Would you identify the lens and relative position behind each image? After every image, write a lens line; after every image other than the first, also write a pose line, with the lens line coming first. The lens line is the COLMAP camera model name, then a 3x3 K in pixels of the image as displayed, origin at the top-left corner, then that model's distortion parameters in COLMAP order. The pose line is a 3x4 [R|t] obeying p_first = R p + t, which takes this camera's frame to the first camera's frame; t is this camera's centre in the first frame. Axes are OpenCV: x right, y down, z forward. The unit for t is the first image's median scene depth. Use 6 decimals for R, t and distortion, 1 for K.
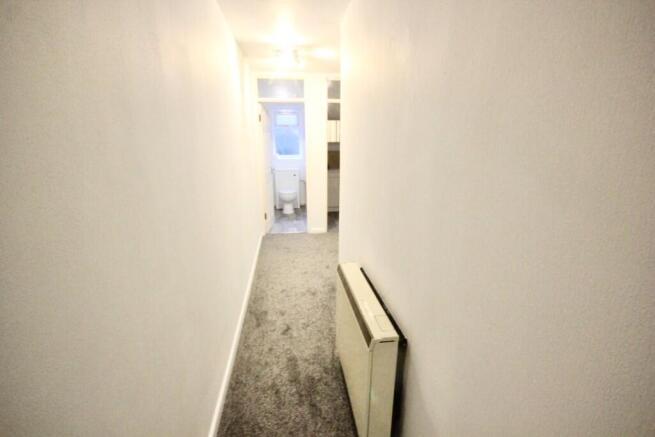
lens RADIAL K [[296.3, 0, 329.6], [0, 296.3, 218.7], [0, 0, 1]] dist [0.001261, 0.000043]
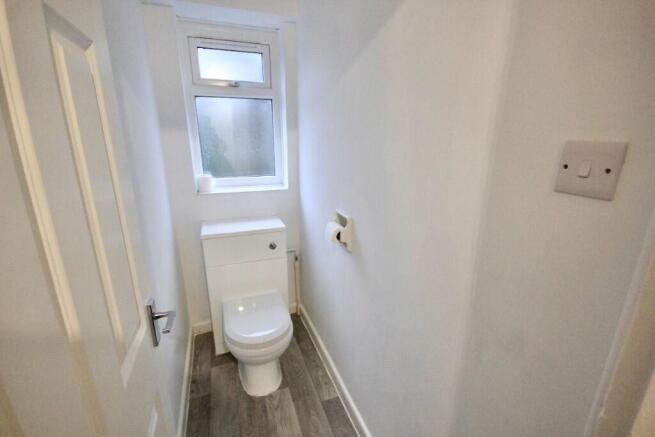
lens RADIAL K [[296.3, 0, 329.6], [0, 296.3, 218.7], [0, 0, 1]] dist [0.001261, 0.000043]
pose [[0.973842, -0.057986, 0.219702, -0.130542], [0.057301, 0.998312, 0.009496, -0.180617], [-0.219881, 0.003342, 0.975521, 0.712352]]
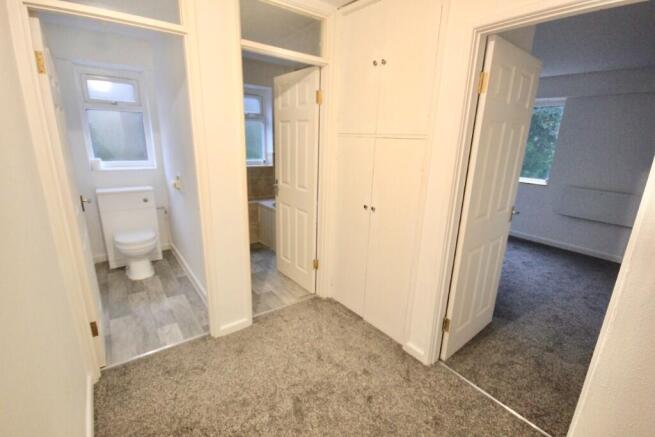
lens RADIAL K [[290.7, 0, 327.5], [0, 290.7, 211.2], [0, 0, 1]] dist [-0.023057, -0.000131]
pose [[0.863983, -0.110928, 0.491150, -0.094290], [0.111987, 0.993333, 0.027352, -0.108244], [-0.490910, 0.031371, 0.870645, 0.415681]]
